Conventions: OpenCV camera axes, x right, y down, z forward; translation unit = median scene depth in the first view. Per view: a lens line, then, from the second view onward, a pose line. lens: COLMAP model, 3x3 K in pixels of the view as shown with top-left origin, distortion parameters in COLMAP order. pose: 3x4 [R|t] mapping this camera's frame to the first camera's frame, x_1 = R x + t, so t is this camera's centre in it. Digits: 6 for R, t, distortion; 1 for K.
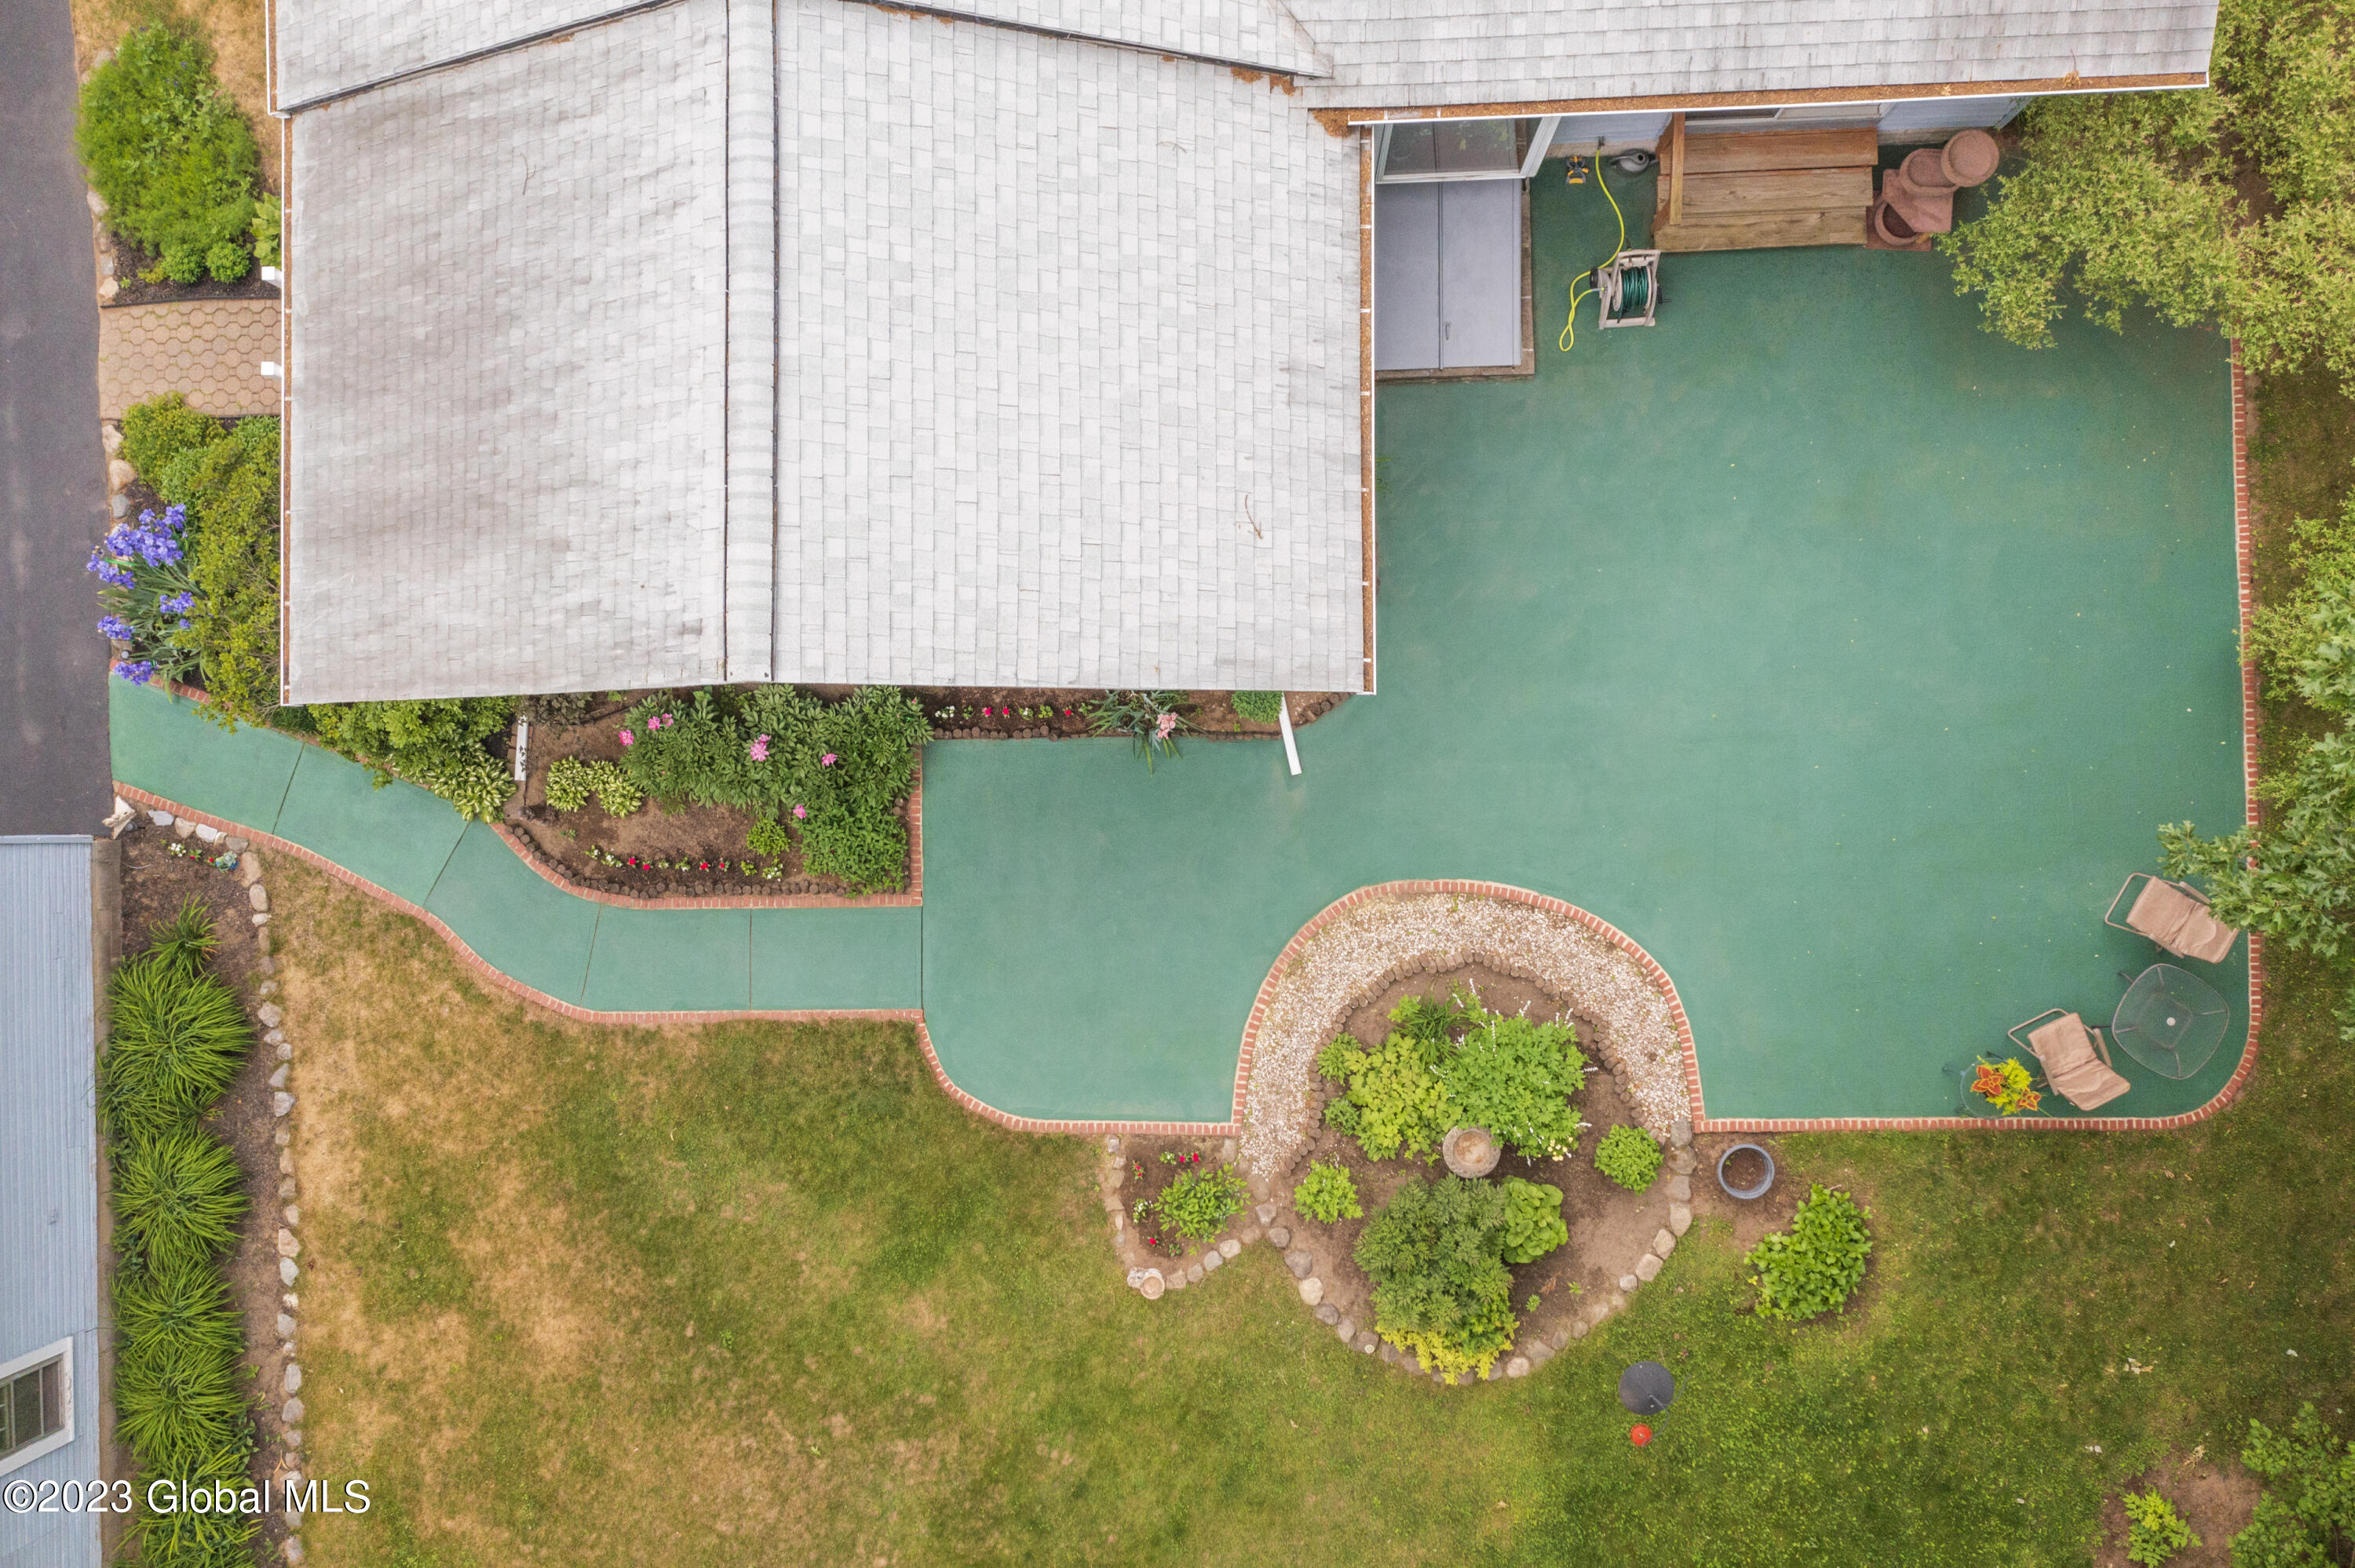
lens RADIAL K [[1873.5, 0, 1176.5], [0, 1873.5, 794.6], [0, 0, 1]] dist [-0.022150, 0.009197]
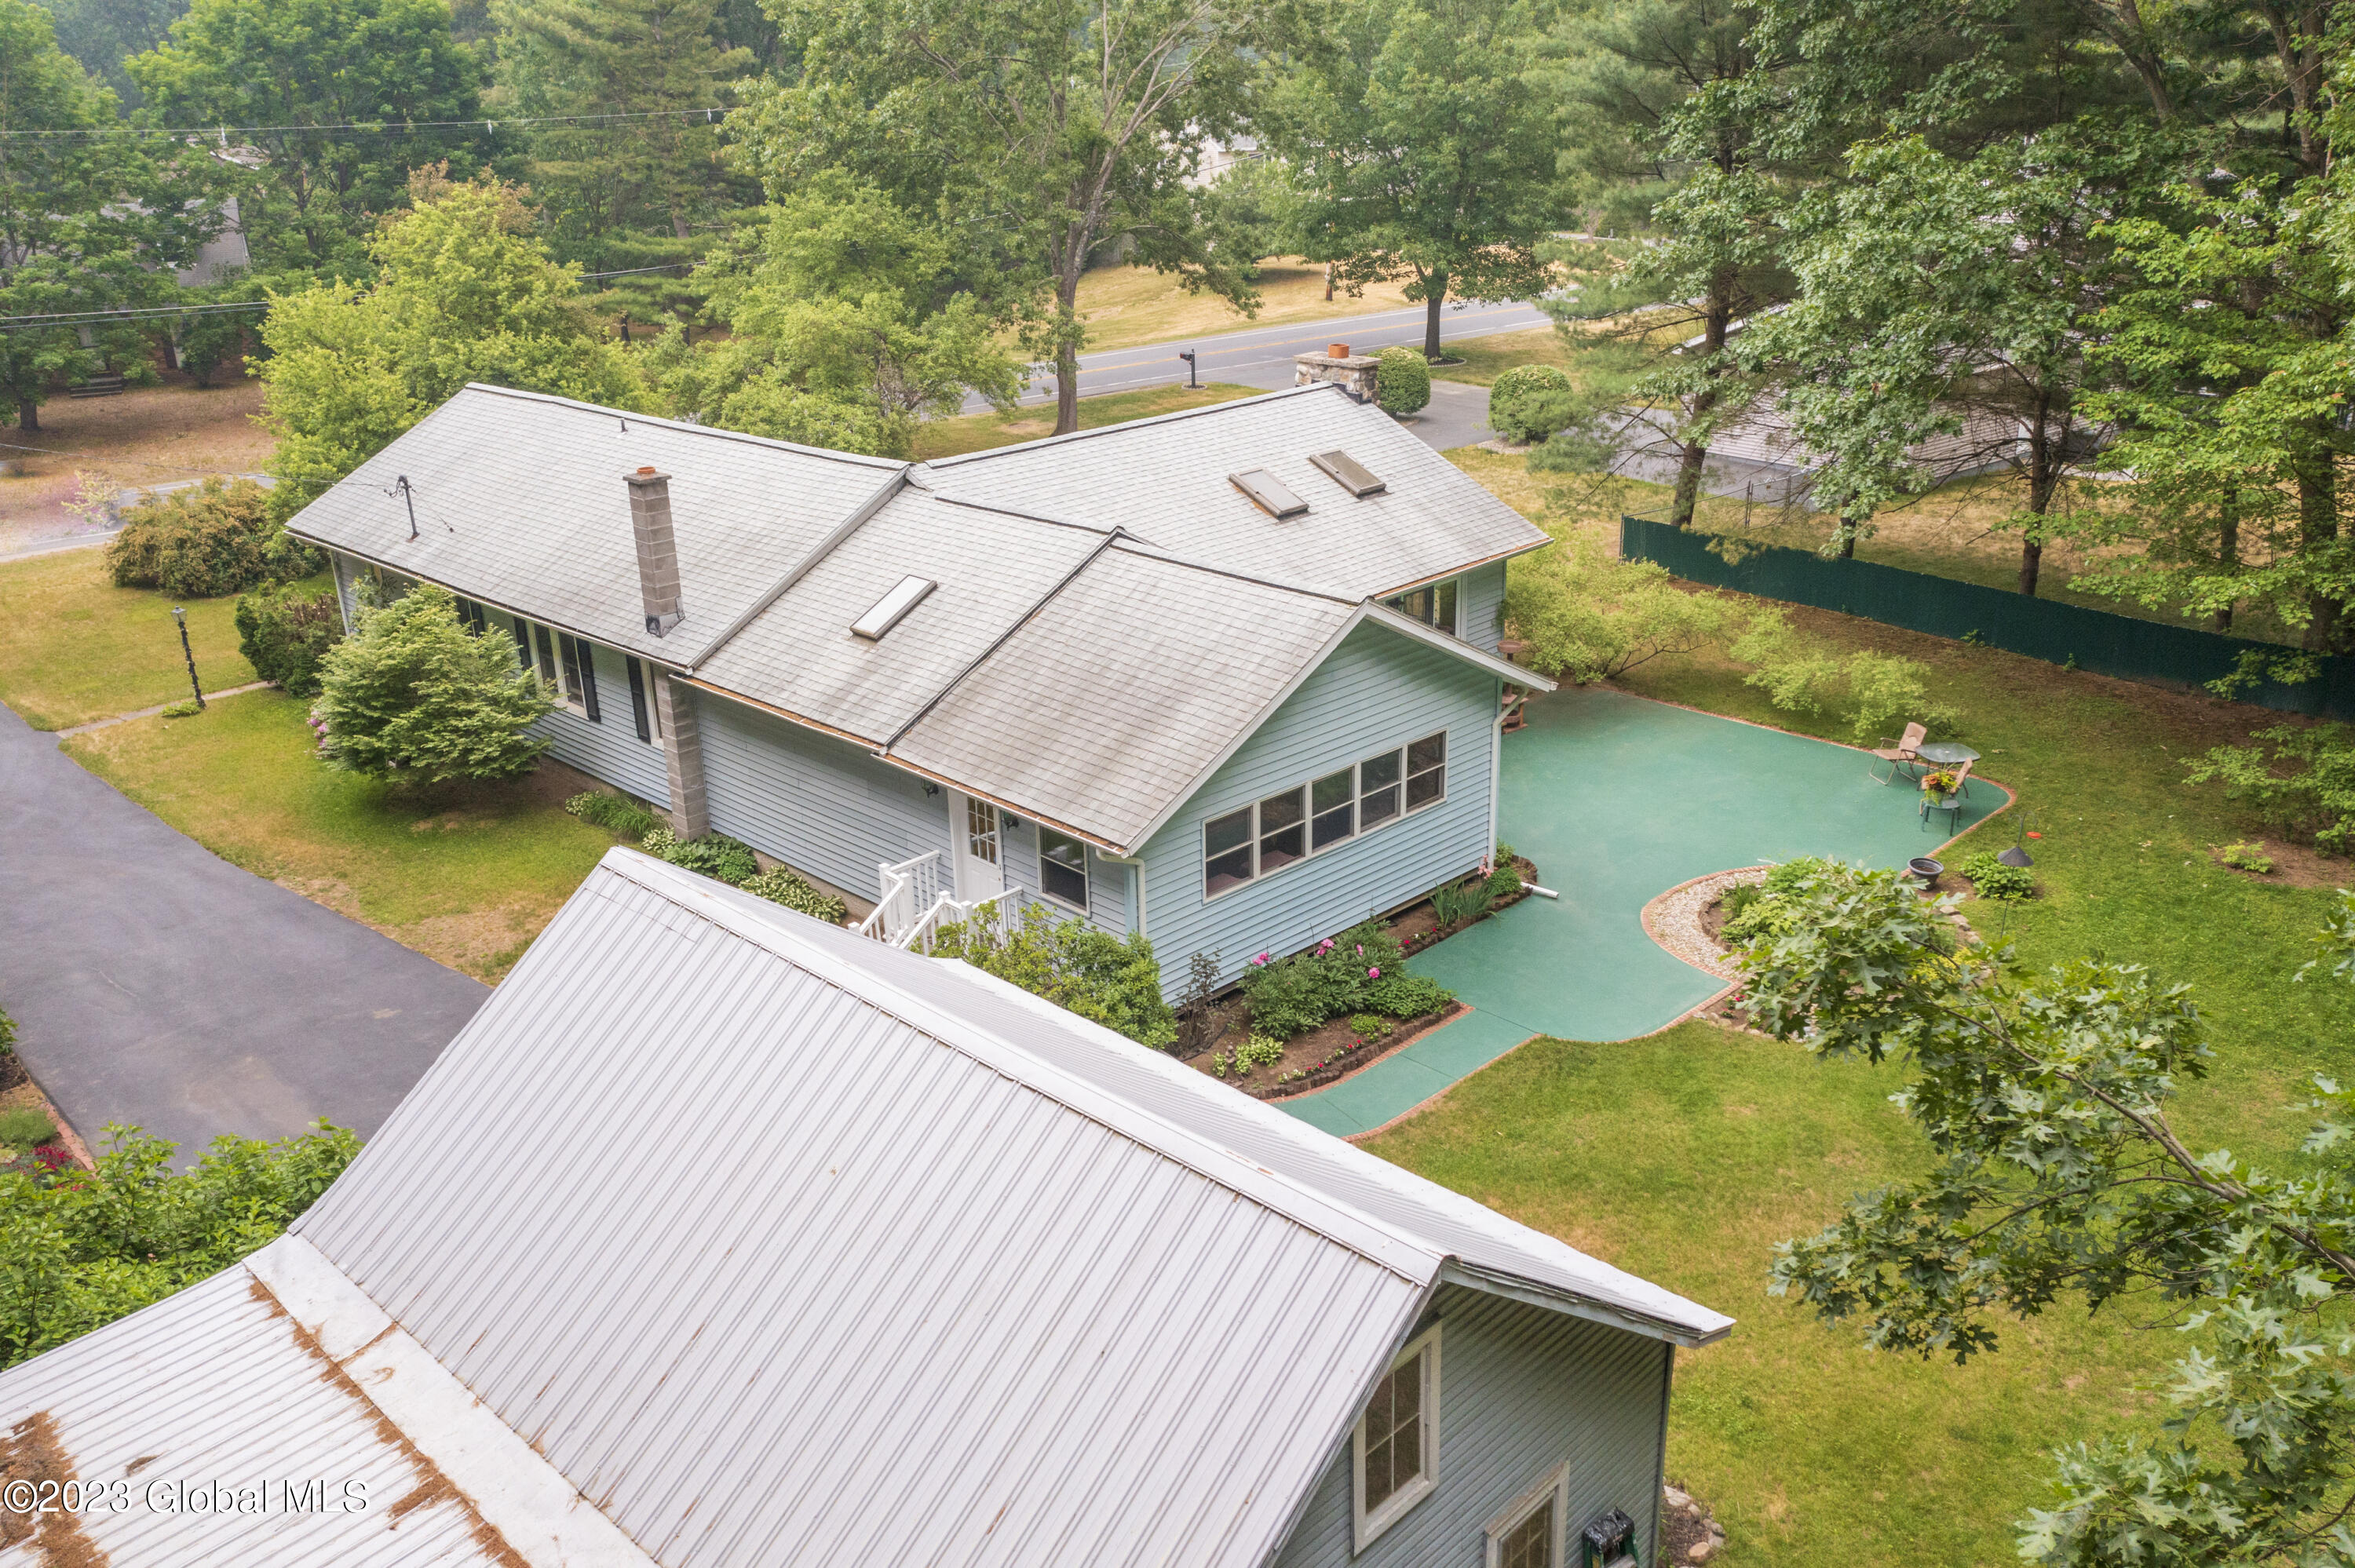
lens RADIAL K [[1873.5, 0, 1179.3], [0, 1873.5, 793.5], [0, 0, 1]] dist [-0.022150, 0.009197]
pose [[0.716068, -0.221550, 0.661938, -1.188196], [0.697807, 0.251164, -0.670807, 0.807122], [-0.017637, 0.942249, 0.334450, 0.394019]]
